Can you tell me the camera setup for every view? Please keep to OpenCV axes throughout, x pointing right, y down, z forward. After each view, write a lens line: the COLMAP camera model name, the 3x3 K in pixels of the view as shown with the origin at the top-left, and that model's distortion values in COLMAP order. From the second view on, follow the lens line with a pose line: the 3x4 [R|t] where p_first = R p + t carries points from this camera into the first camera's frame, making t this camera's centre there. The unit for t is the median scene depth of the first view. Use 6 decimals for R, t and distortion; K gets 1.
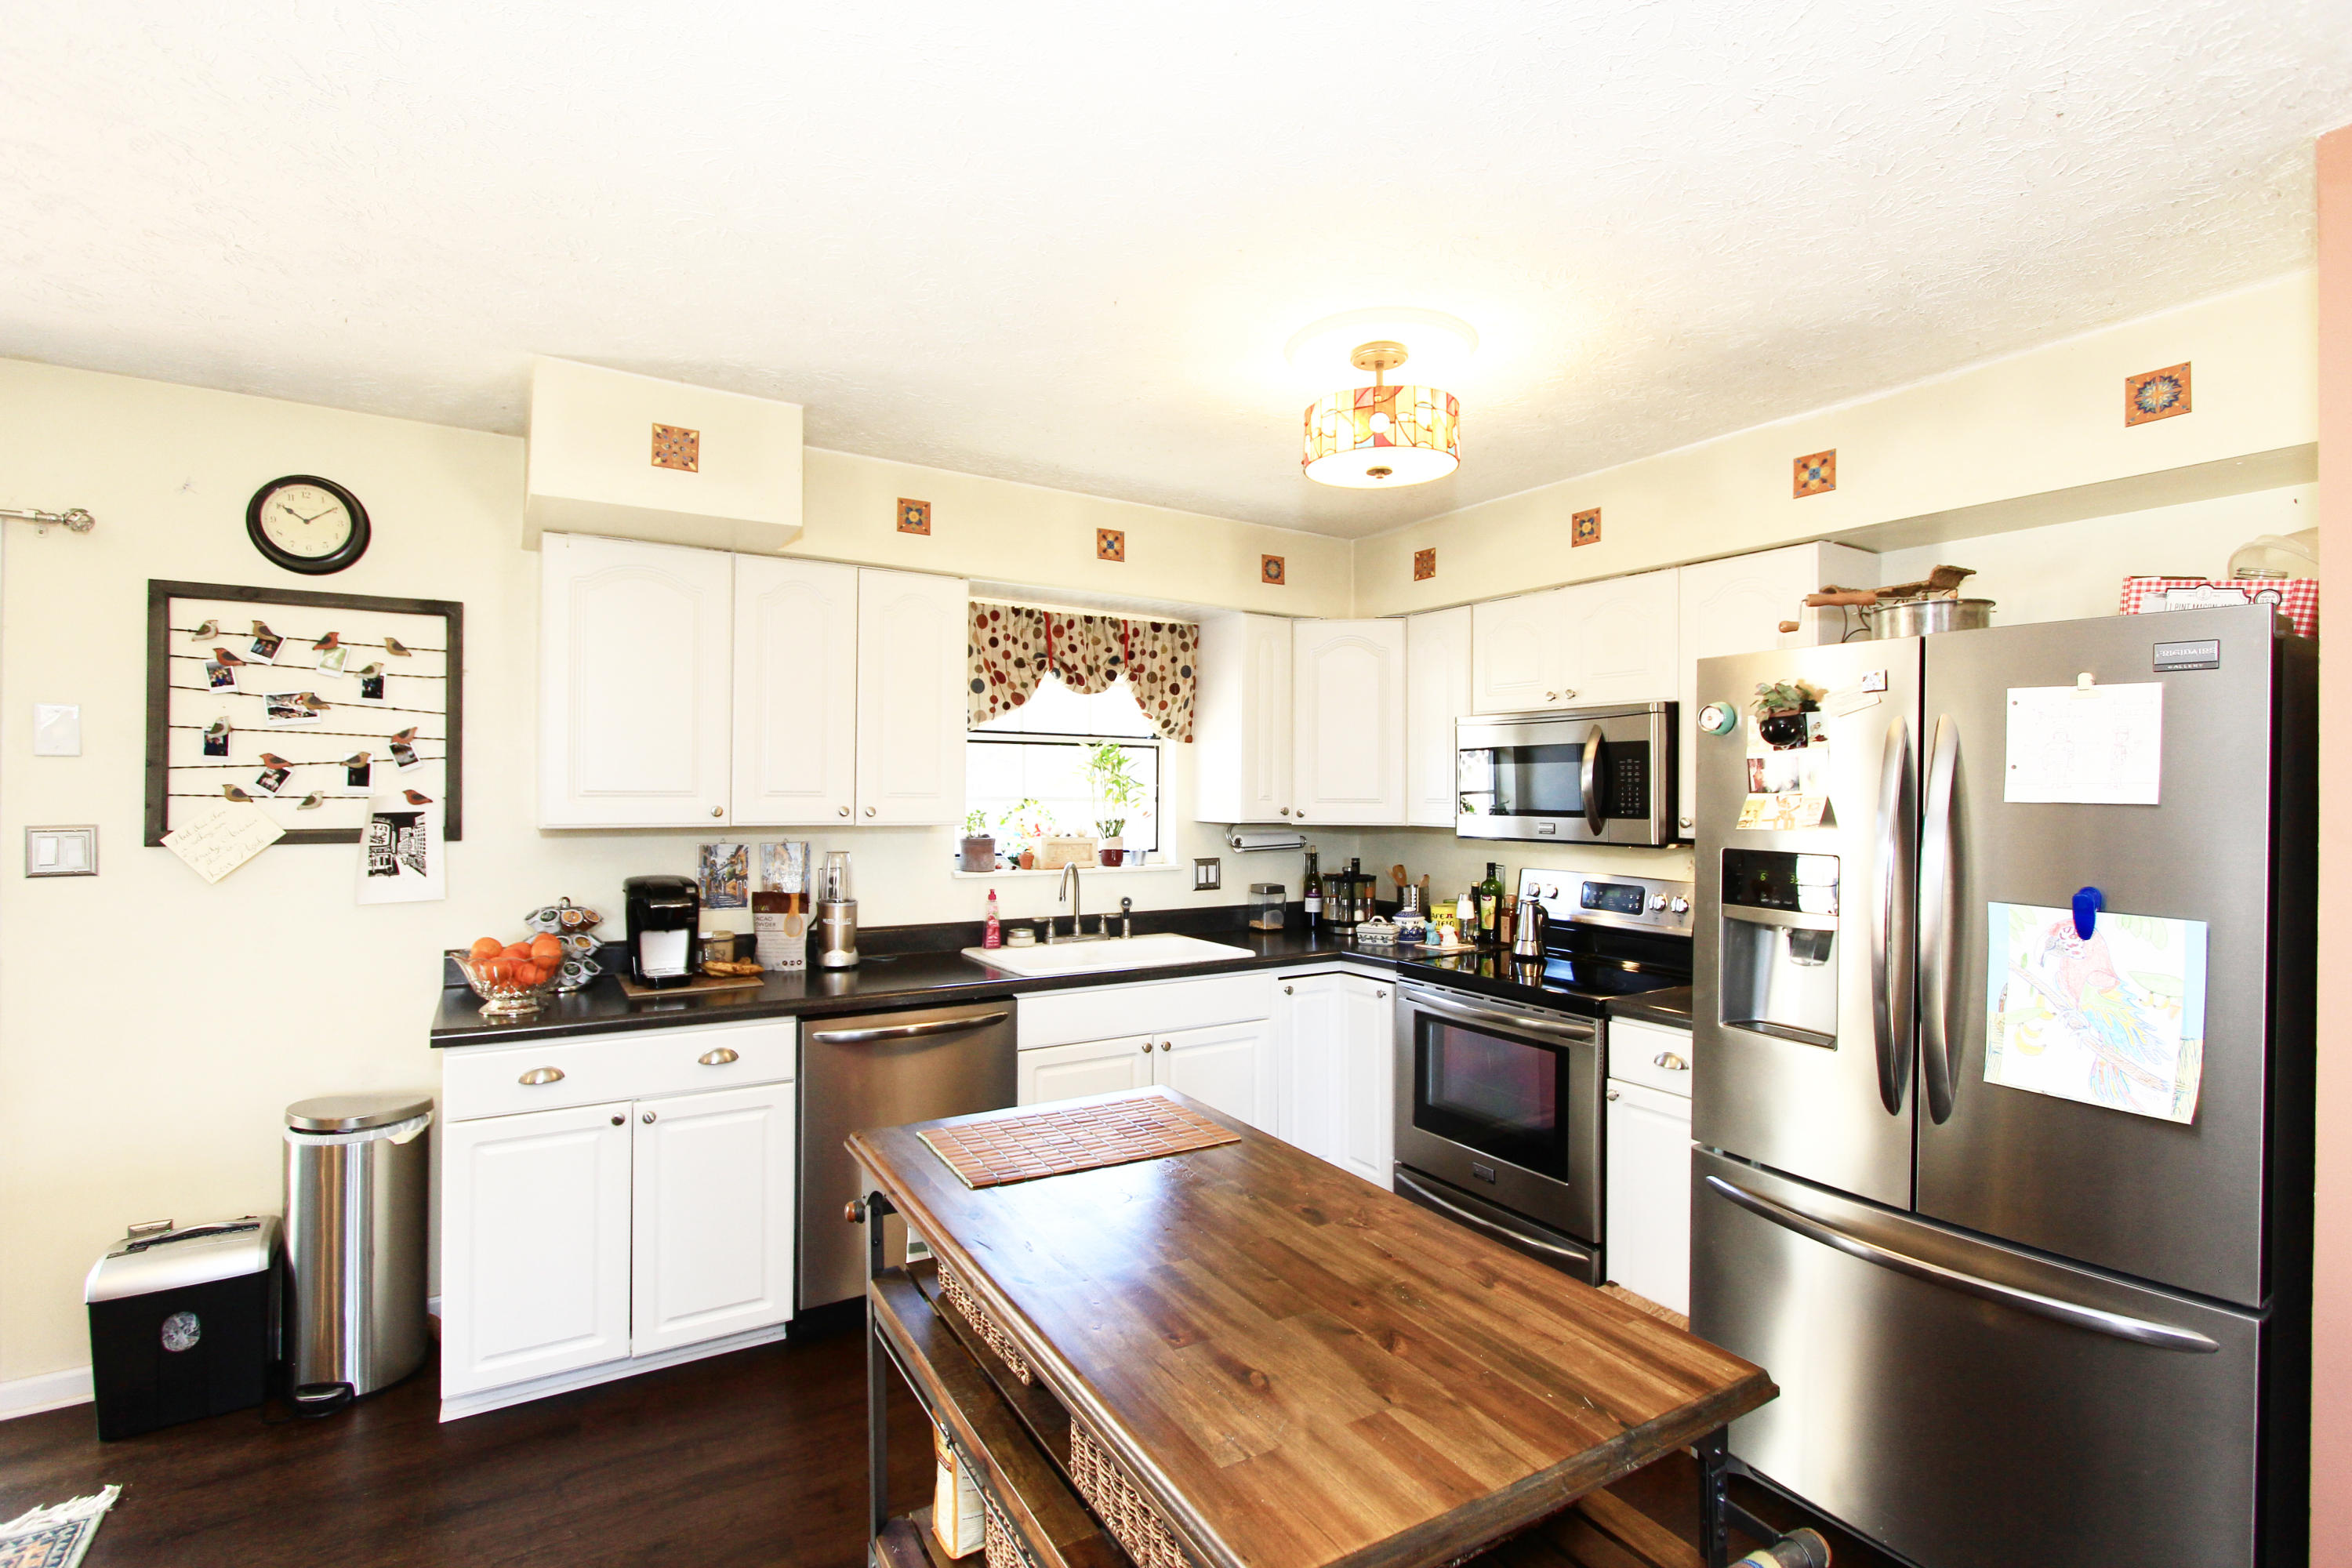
lens RADIAL K [[1089.7, 0, 1178.6], [0, 1089.7, 788.0], [0, 0, 1]] dist [-0.013124, 0.001109]
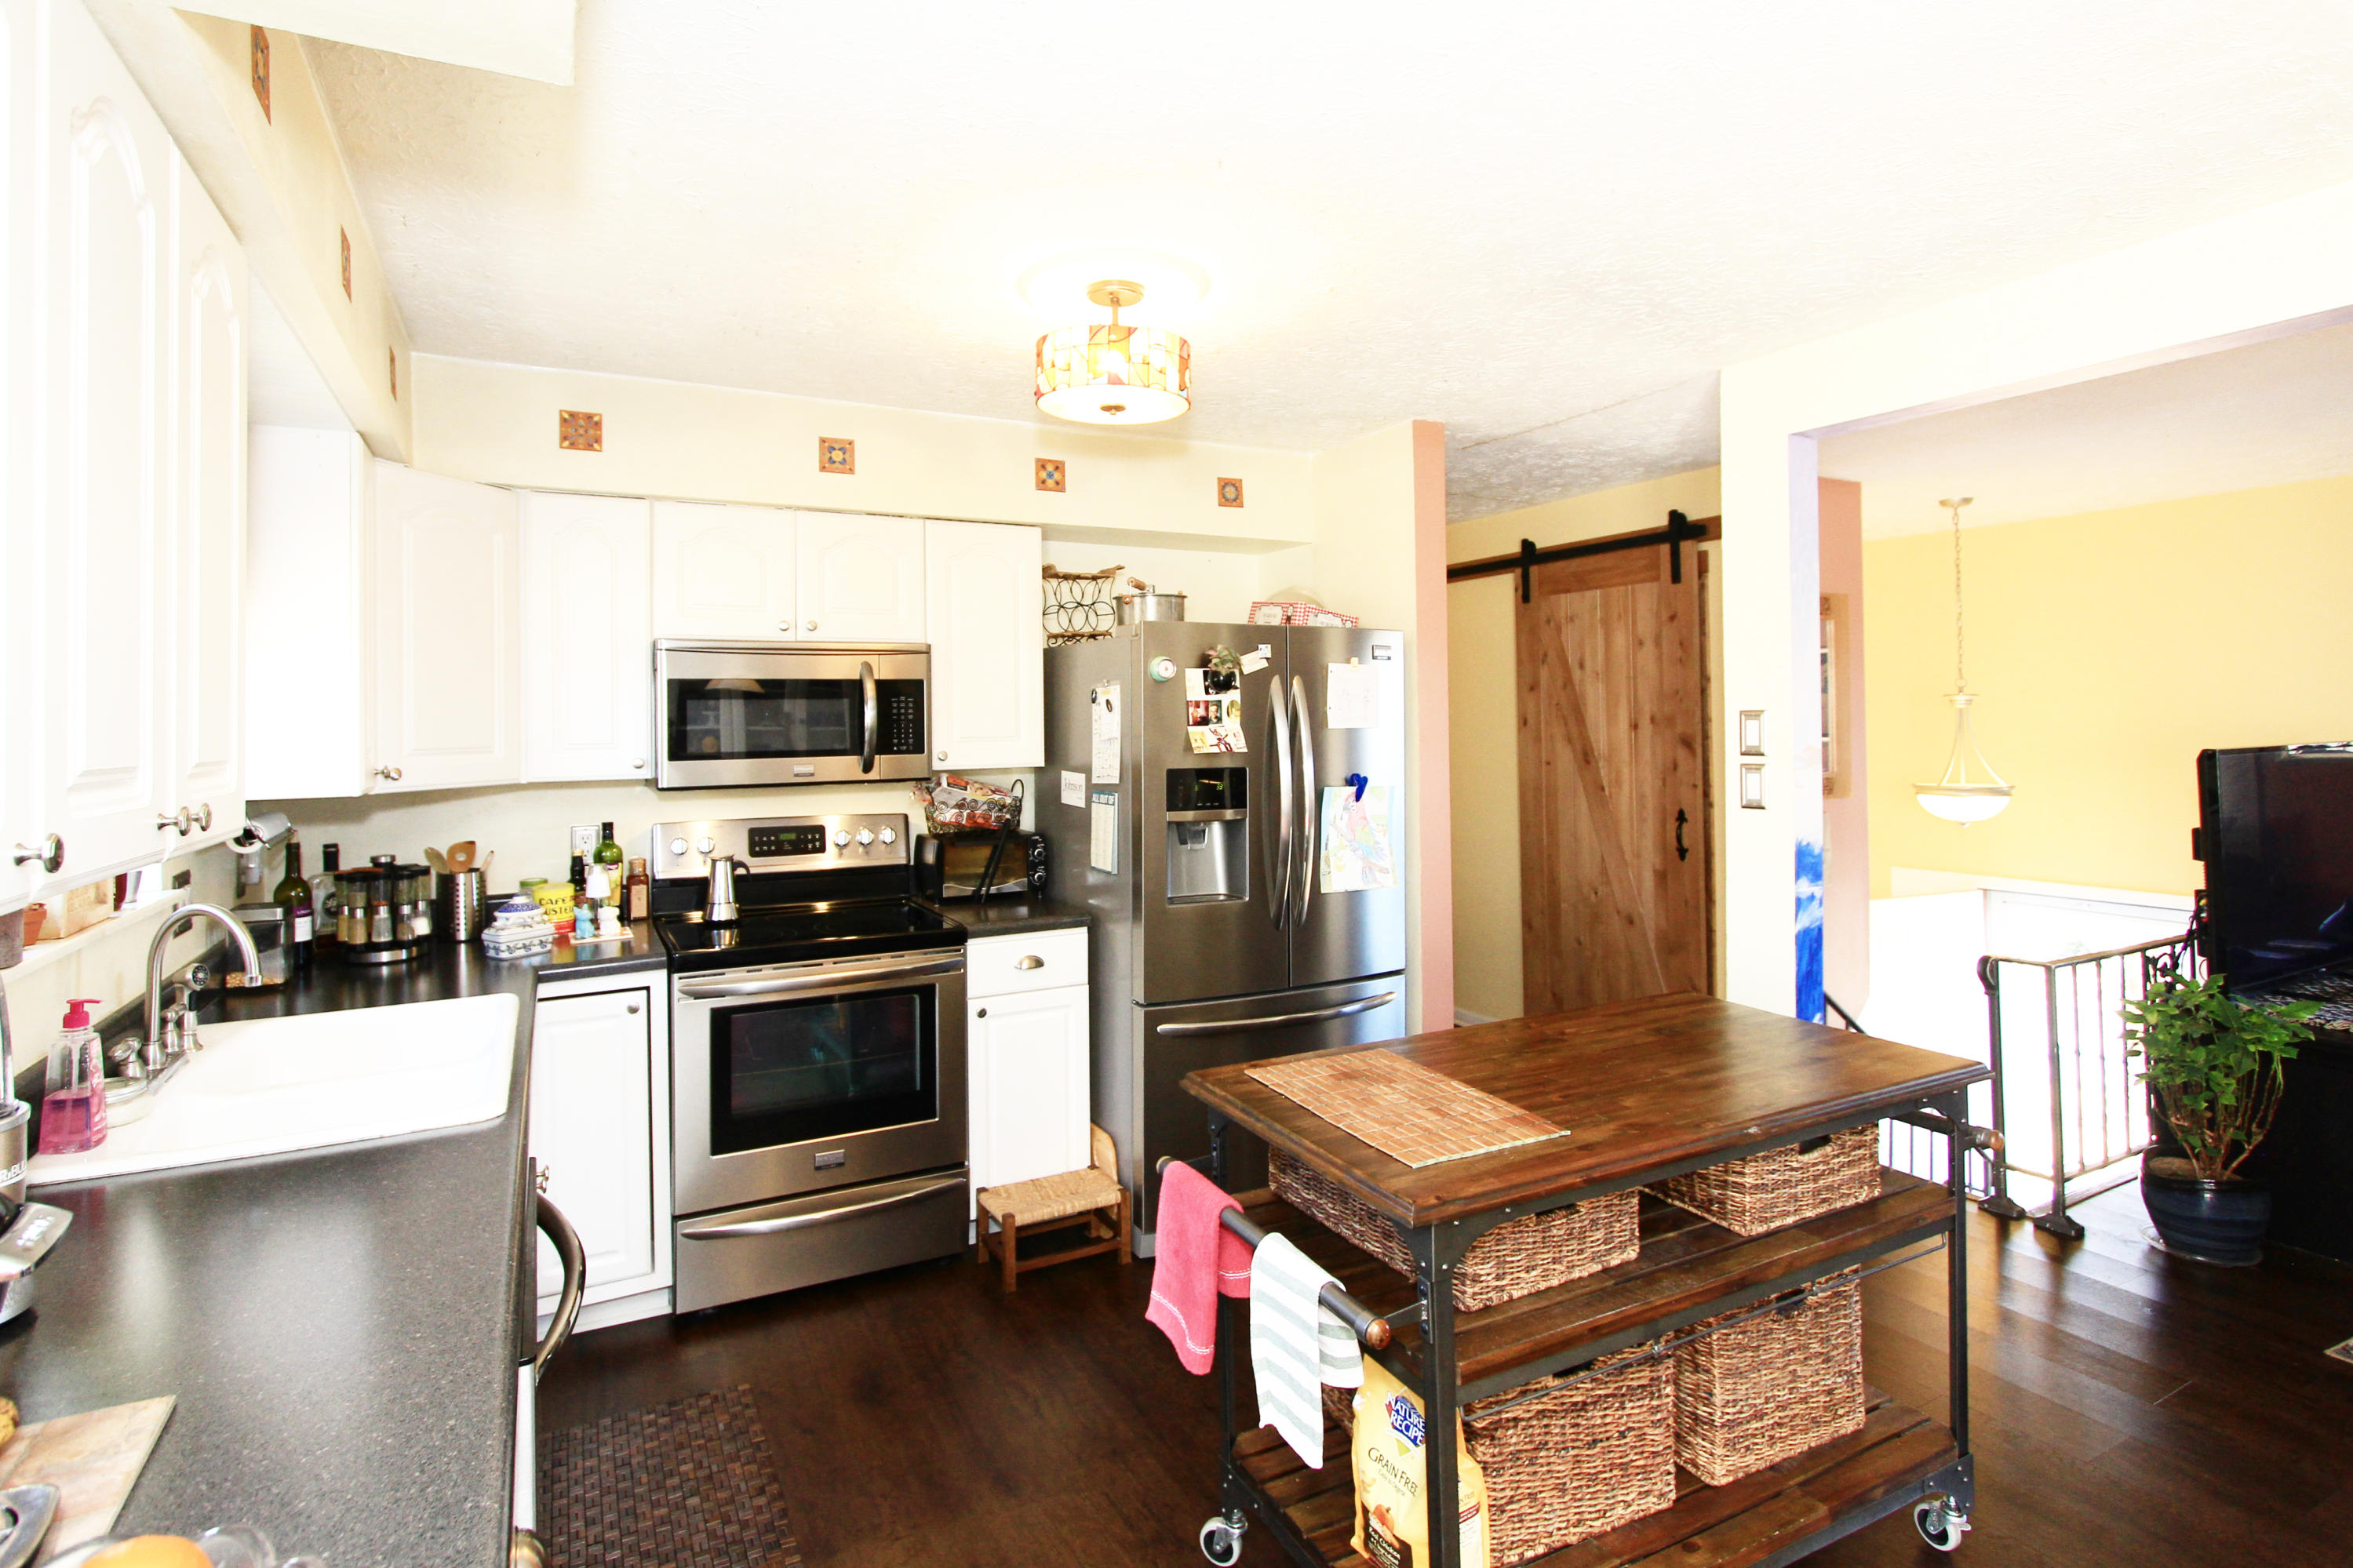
lens RADIAL K [[1168.6, 0, 1156.1], [0, 1168.6, 710.1], [0, 0, 1]] dist [-0.009935, 0.000158]
pose [[0.076589, 0.000870, 0.997062, -0.662795], [0.011066, 0.999937, -0.001722, -0.009557], [-0.997001, 0.011165, 0.076574, 0.668265]]
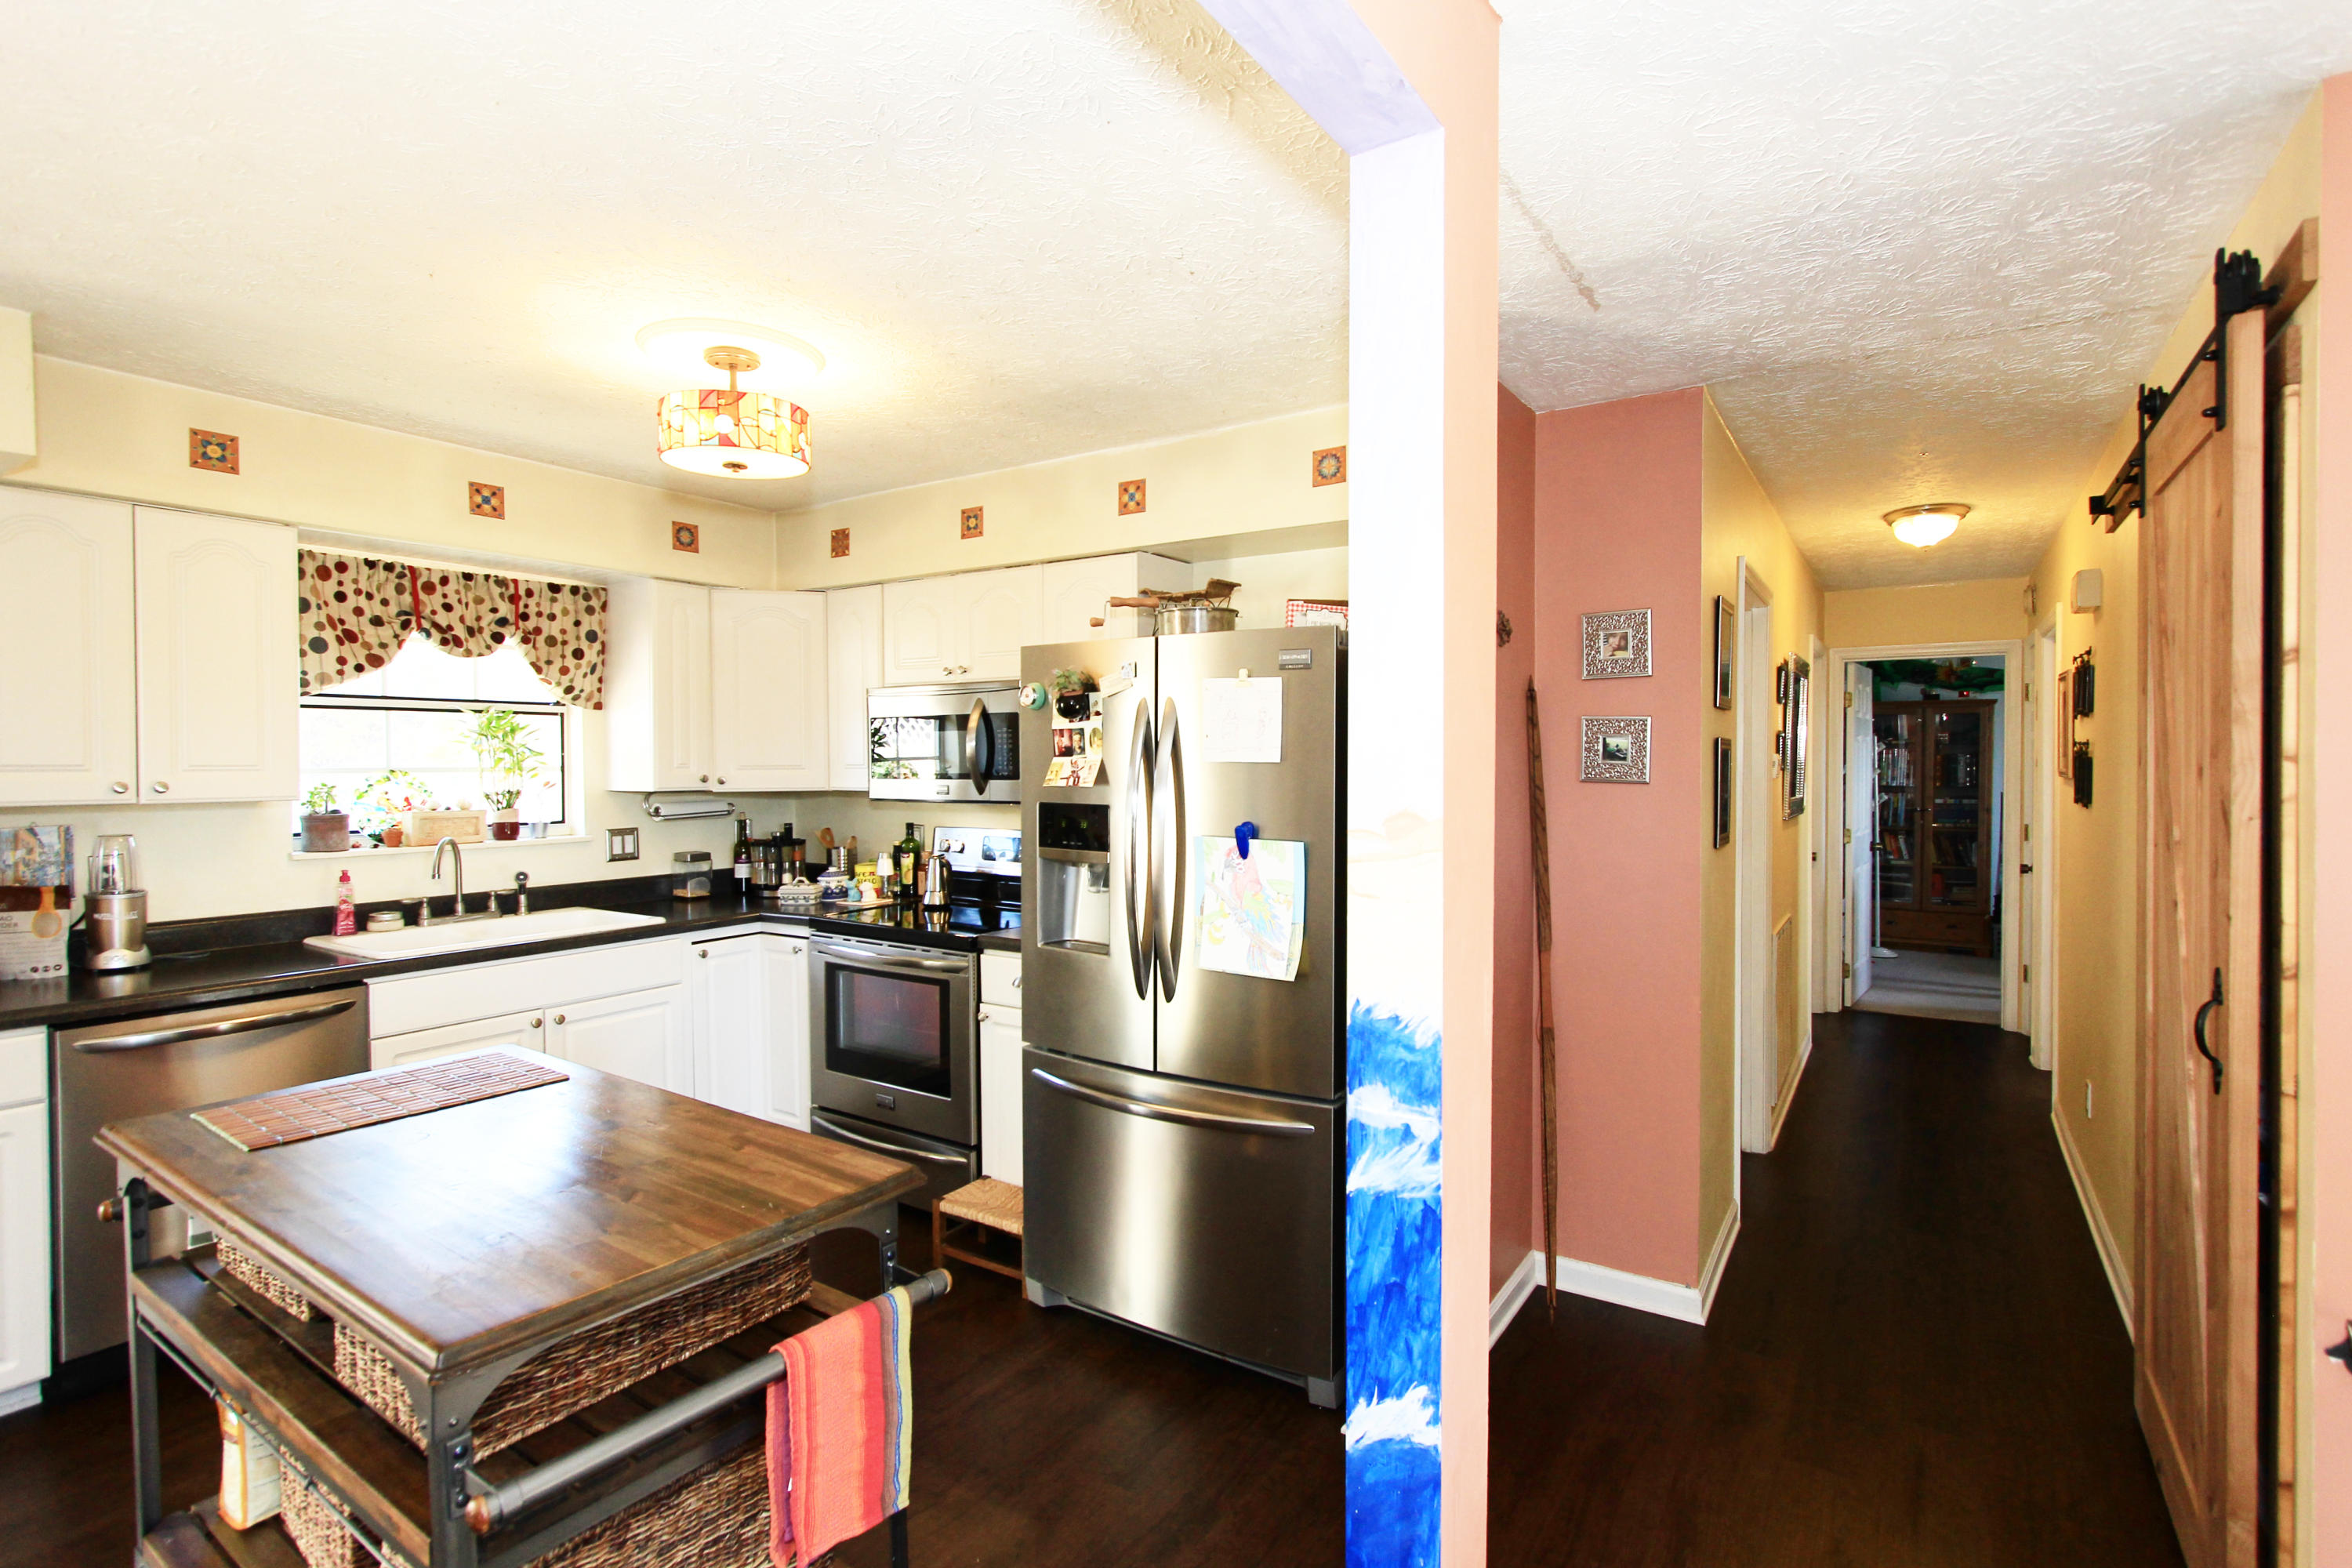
lens RADIAL K [[1123.4, 0, 1191.5], [0, 1123.4, 779.2], [0, 0, 1]] dist [0.001719, 0.000216]
pose [[0.908737, -0.017883, 0.416985, 0.094568], [0.008394, 0.999663, 0.024579, -0.000056], [-0.417284, -0.018836, 0.908581, -0.168644]]
